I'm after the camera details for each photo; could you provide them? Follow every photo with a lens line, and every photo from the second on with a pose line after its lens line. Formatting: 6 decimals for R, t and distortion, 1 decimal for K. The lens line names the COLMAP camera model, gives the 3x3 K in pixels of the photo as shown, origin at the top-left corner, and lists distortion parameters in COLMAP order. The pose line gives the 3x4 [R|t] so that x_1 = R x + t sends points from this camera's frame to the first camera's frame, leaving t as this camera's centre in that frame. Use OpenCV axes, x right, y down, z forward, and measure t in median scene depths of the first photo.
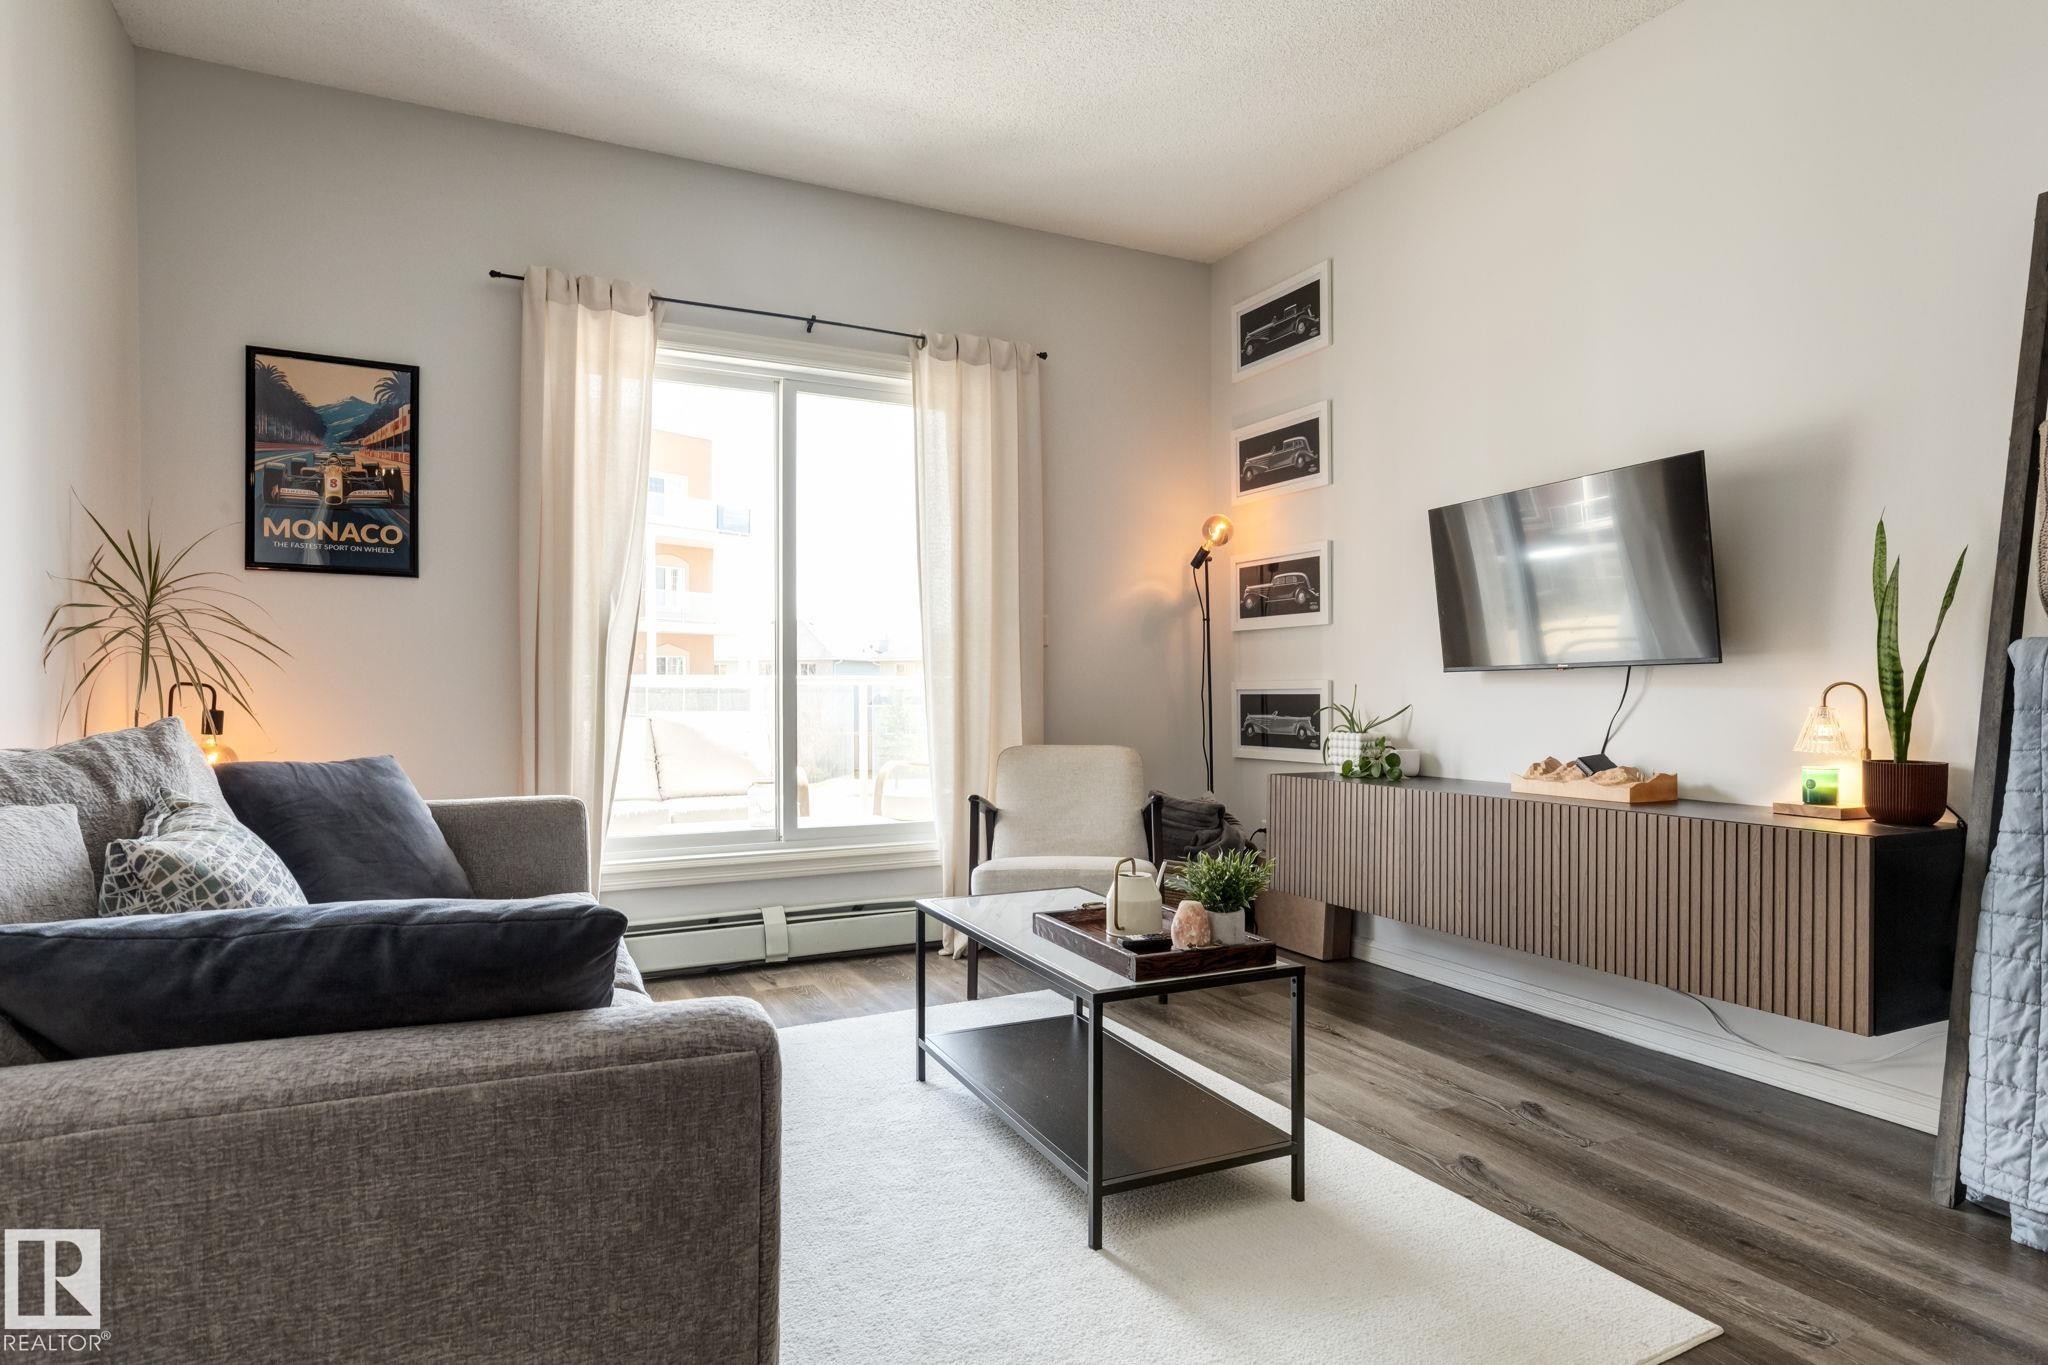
lens RADIAL K [[1113.9, 0, 1023.7], [0, 1113.9, 688.4], [0, 0, 1]] dist [0.004822, 0.000385]
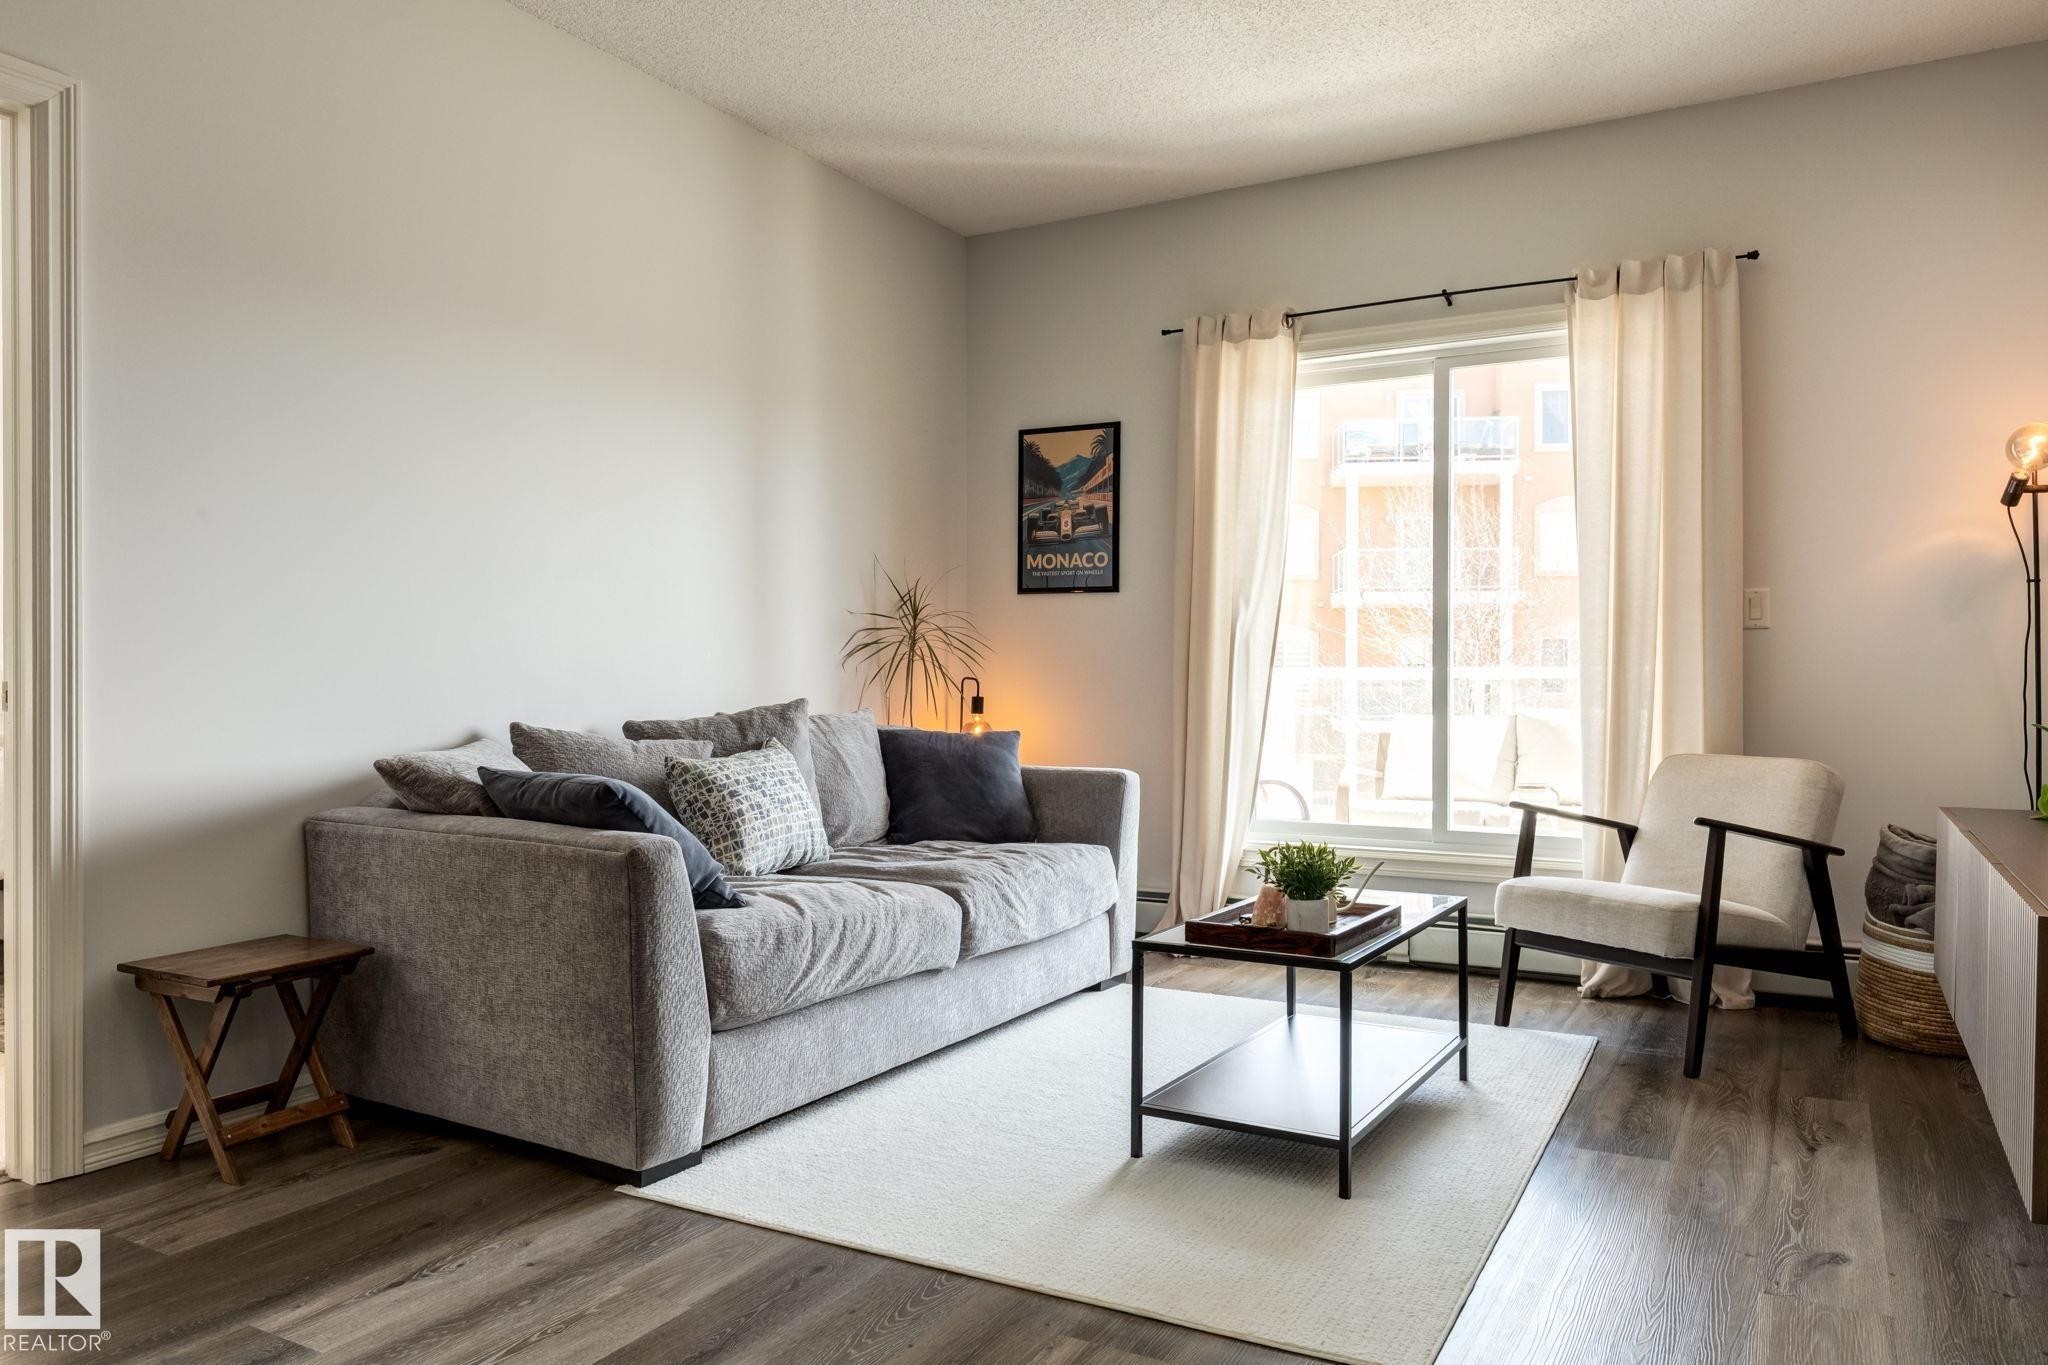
lens RADIAL K [[1404.2, 0, 1024.3], [0, 1404.2, 685.8], [0, 0, 1]] dist [-0.002826, -0.000730]
pose [[0.563843, 0.004605, -0.825869, 0.699079], [-0.001915, 0.999989, 0.004268, -0.001704], [0.825880, -0.000825, 0.563845, 0.036451]]
